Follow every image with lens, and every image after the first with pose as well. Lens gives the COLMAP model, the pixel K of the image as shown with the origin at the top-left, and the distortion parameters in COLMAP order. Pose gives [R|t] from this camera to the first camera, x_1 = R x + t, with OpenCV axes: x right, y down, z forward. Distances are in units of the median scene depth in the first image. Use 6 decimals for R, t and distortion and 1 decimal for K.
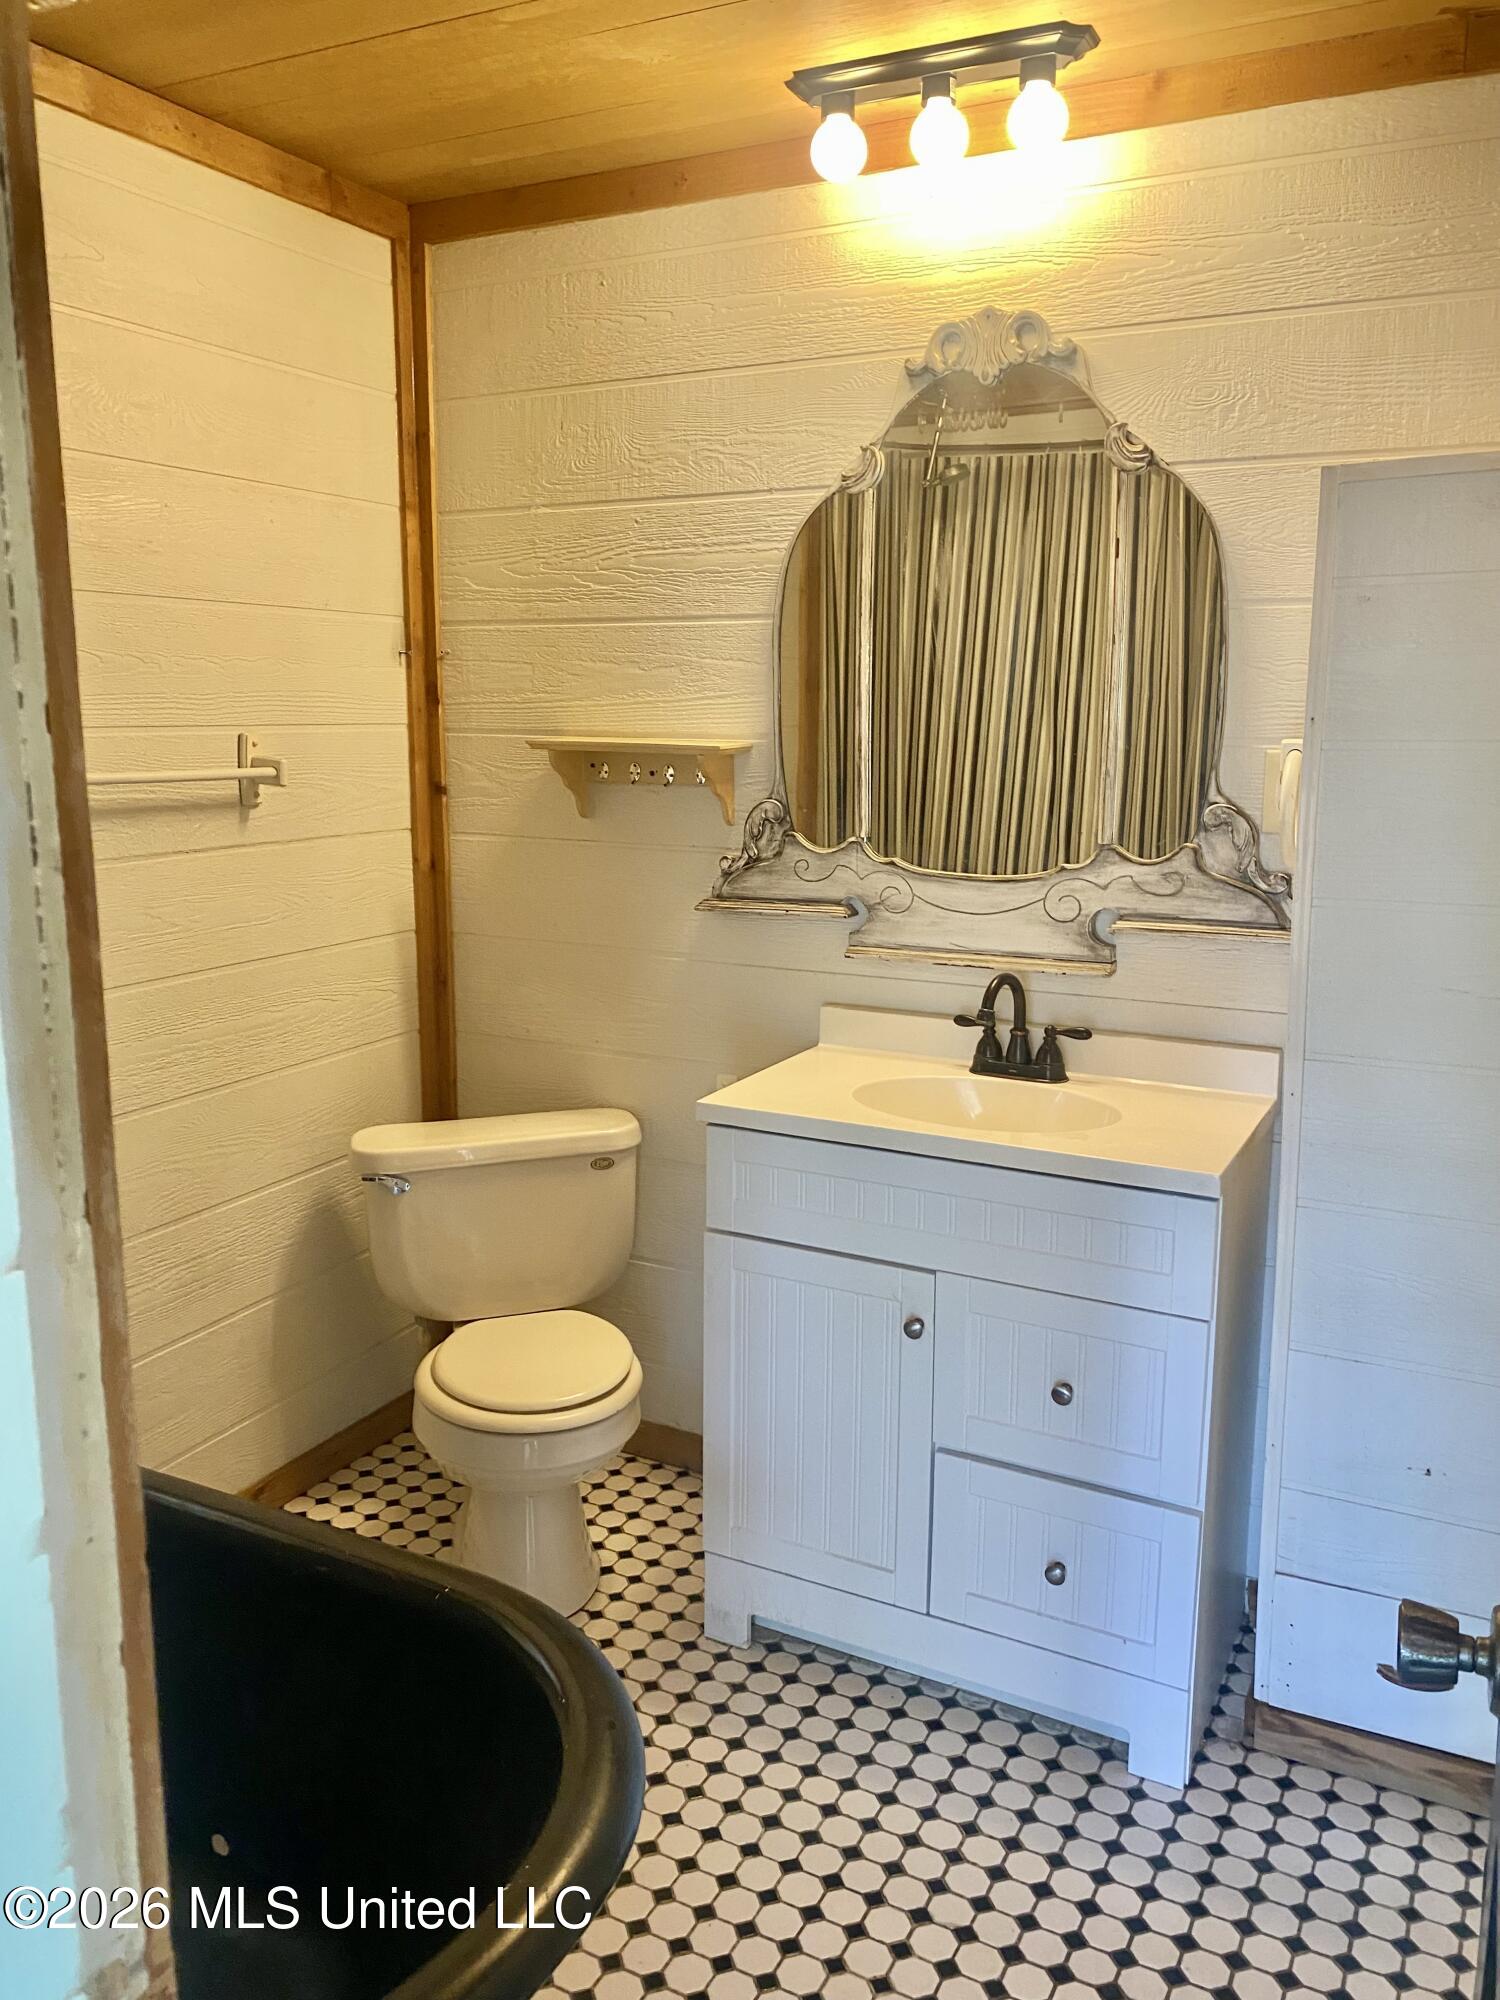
lens RADIAL K [[1535.8, 0, 756.9], [0, 1535.8, 979.5], [0, 0, 1]] dist [0.022579, -0.029038]
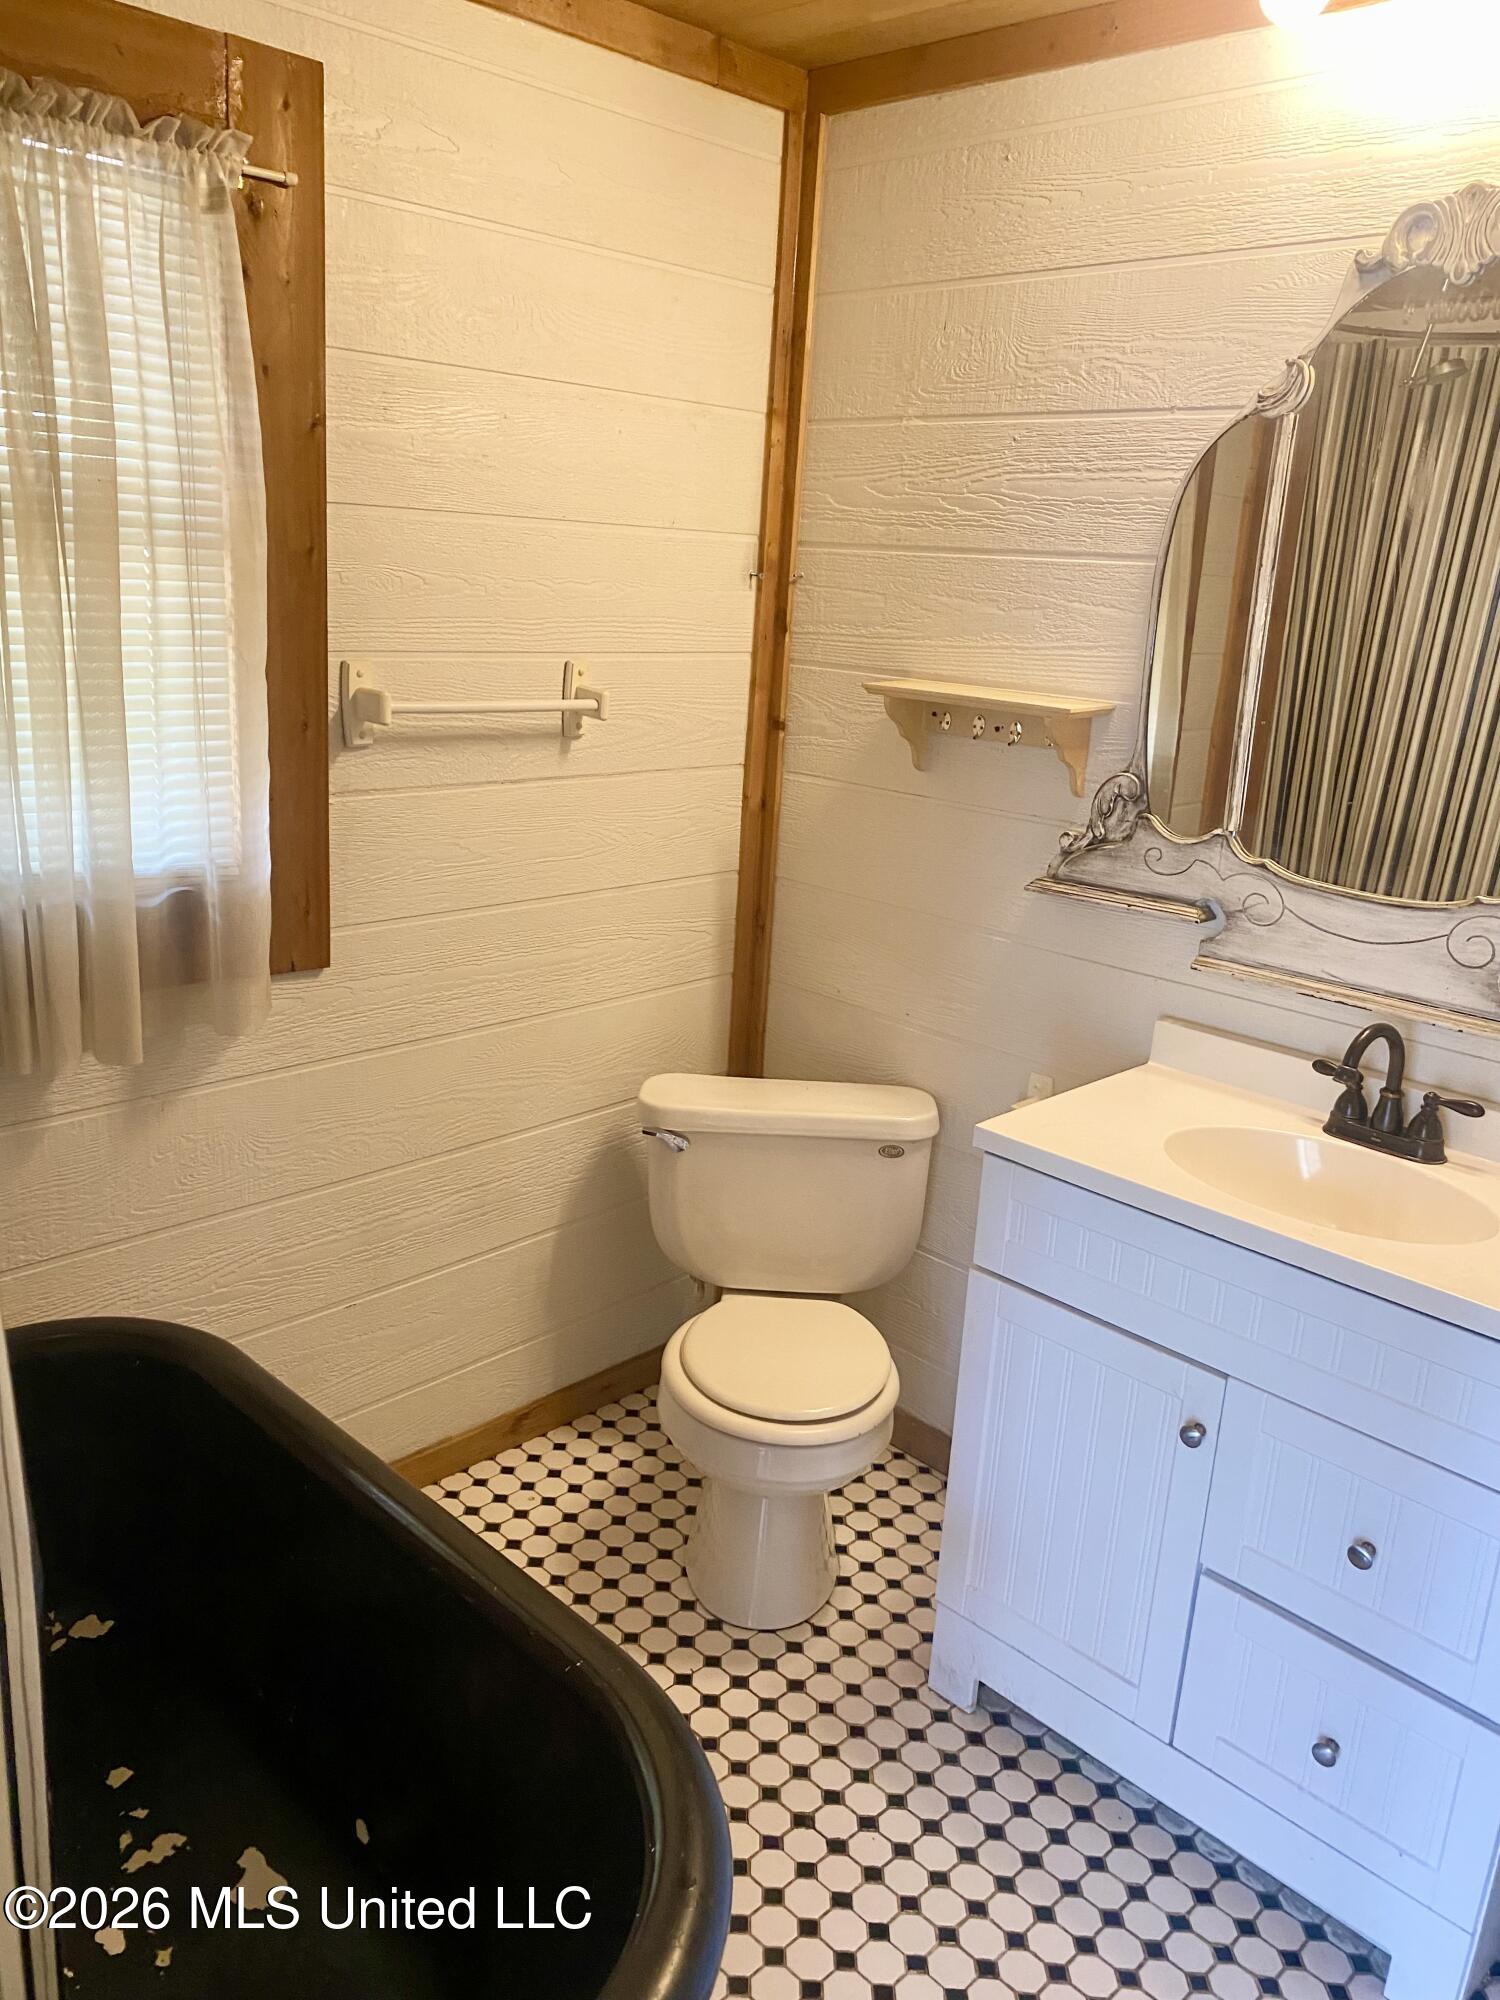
lens RADIAL K [[1535.8, 0, 720.4], [0, 1535.8, 981.2], [0, 0, 1]] dist [0.022579, -0.029038]
pose [[0.948874, 0.126981, -0.288987, 0.060253], [-0.102267, 0.989805, 0.099133, -0.069724], [0.298629, -0.064511, 0.952187, 0.108940]]
